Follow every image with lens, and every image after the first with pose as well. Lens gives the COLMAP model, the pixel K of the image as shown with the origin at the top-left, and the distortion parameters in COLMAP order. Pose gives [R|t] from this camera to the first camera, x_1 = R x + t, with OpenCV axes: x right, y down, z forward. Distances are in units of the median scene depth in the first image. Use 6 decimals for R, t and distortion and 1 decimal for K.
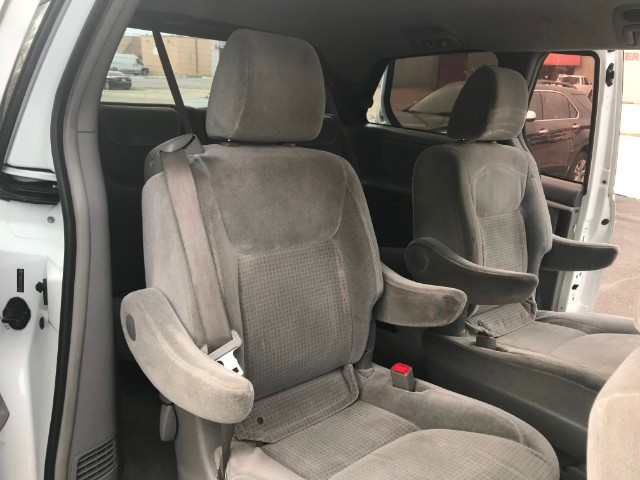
lens RADIAL K [[527.2, 0, 320.7], [0, 527.2, 240.6], [0, 0, 1]] dist [0.022272, -0.012102]
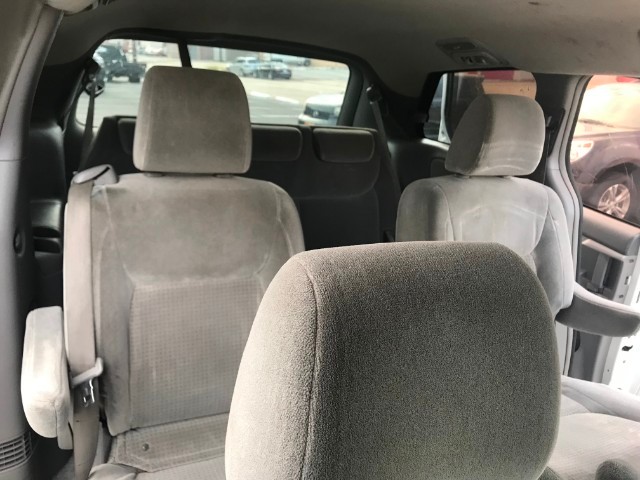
lens RADIAL K [[527.2, 0, 320.0], [0, 527.2, 240.1], [0, 0, 1]] dist [0.022272, -0.012102]
pose [[0.957605, 0.101253, -0.269704, 0.314144], [-0.097448, 0.994861, 0.027497, -0.084814], [0.271102, -0.000049, 0.962551, 0.072089]]
